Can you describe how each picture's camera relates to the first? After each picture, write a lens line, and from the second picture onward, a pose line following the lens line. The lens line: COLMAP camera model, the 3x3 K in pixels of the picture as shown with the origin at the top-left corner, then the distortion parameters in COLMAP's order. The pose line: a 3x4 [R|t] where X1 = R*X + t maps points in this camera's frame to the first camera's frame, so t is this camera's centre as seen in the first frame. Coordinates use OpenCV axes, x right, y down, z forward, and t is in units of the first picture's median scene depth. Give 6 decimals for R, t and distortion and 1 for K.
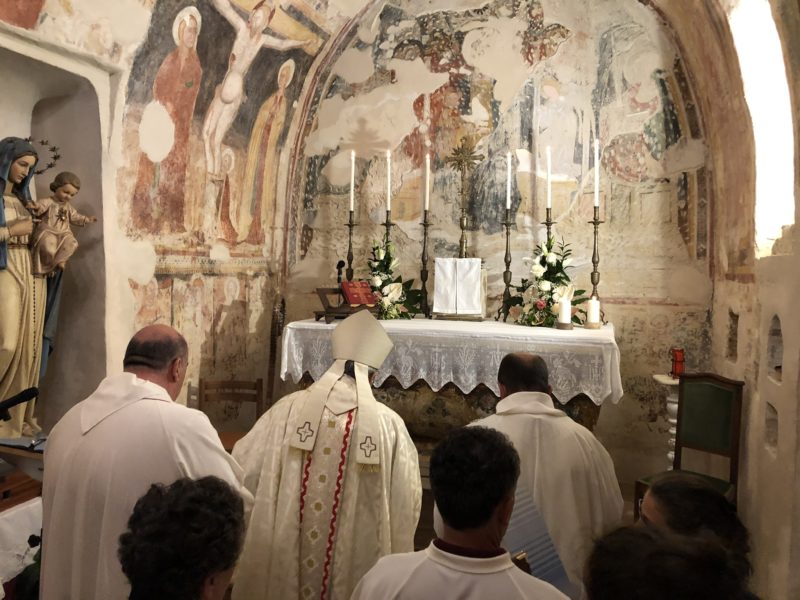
lens RADIAL K [[663.5, 0, 396.5], [0, 663.5, 295.9], [0, 0, 1]] dist [0.009286, 0.007632]
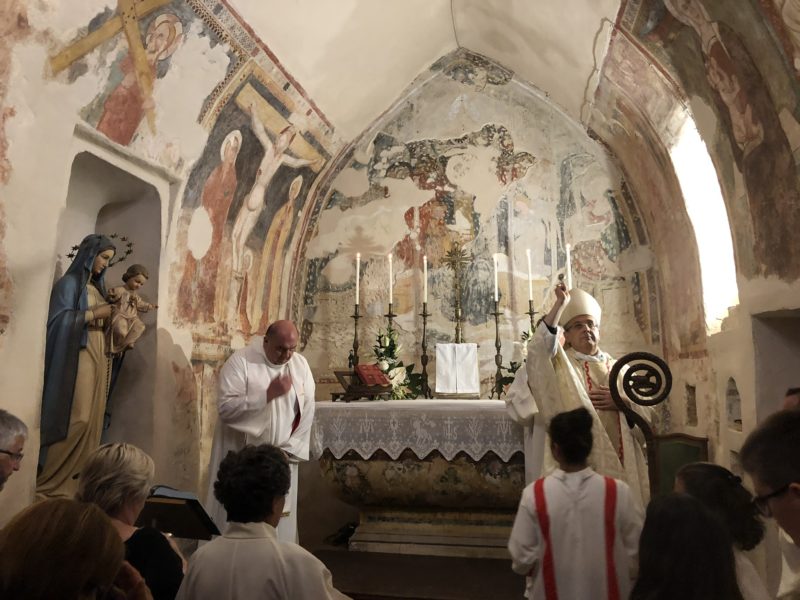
lens RADIAL K [[654.9, 0, 416.8], [0, 654.9, 291.8], [0, 0, 1]] dist [0.119325, -0.306697]
pose [[0.991593, -0.000712, 0.129393, -0.115489], [0.022988, 0.985047, -0.170748, 0.044443], [-0.127337, 0.172287, 0.976782, -0.111283]]
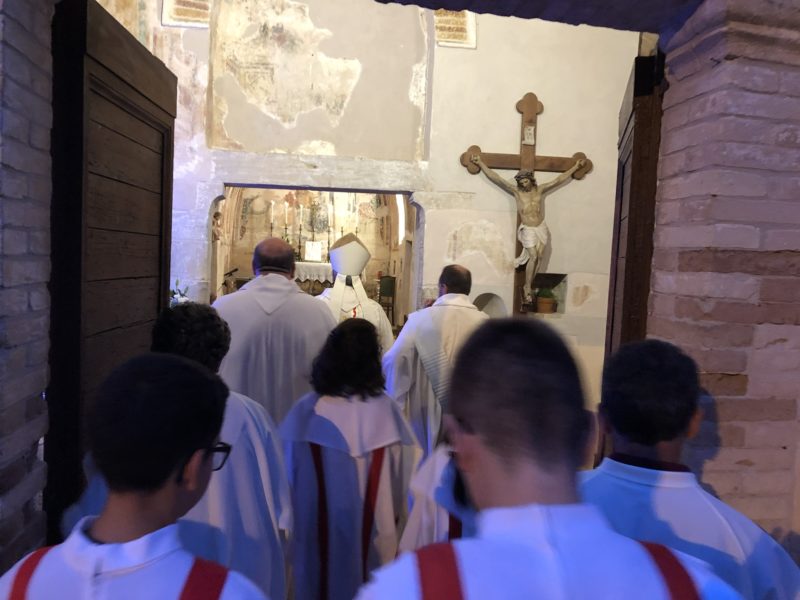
lens RADIAL K [[659.8, 0, 389.0], [0, 659.8, 296.5], [0, 0, 1]] dist [0.005268, 0.011260]
pose [[0.911713, 0.003530, 0.410812, -0.785026], [-0.013241, 0.999696, 0.020796, 0.118285], [-0.410614, -0.024400, 0.911483, -1.788991]]
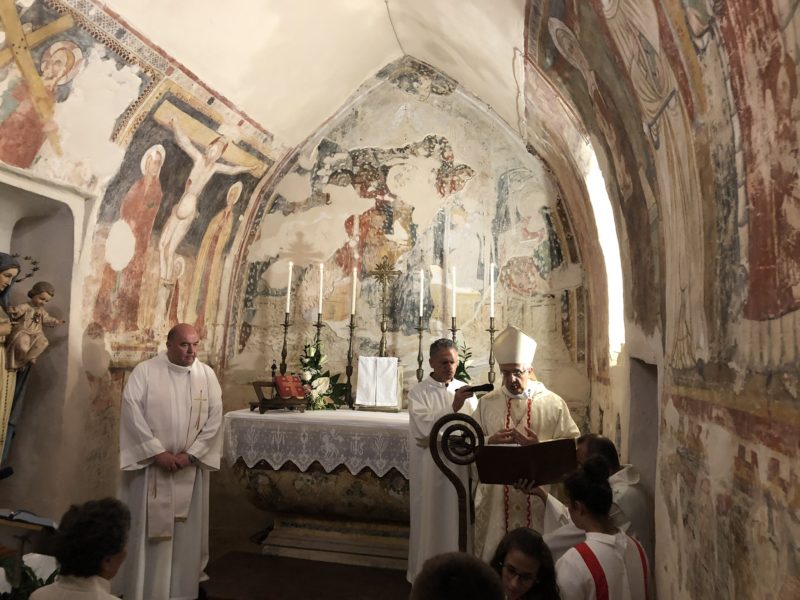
lens RADIAL K [[657.0, 0, 396.4], [0, 657.0, 299.8], [0, 0, 1]] dist [0.092977, -0.137269]
pose [[0.994817, 0.030239, 0.097084, 0.008878], [-0.017915, 0.991945, -0.125398, -0.011956], [-0.100094, 0.123009, 0.987345, -0.155043]]
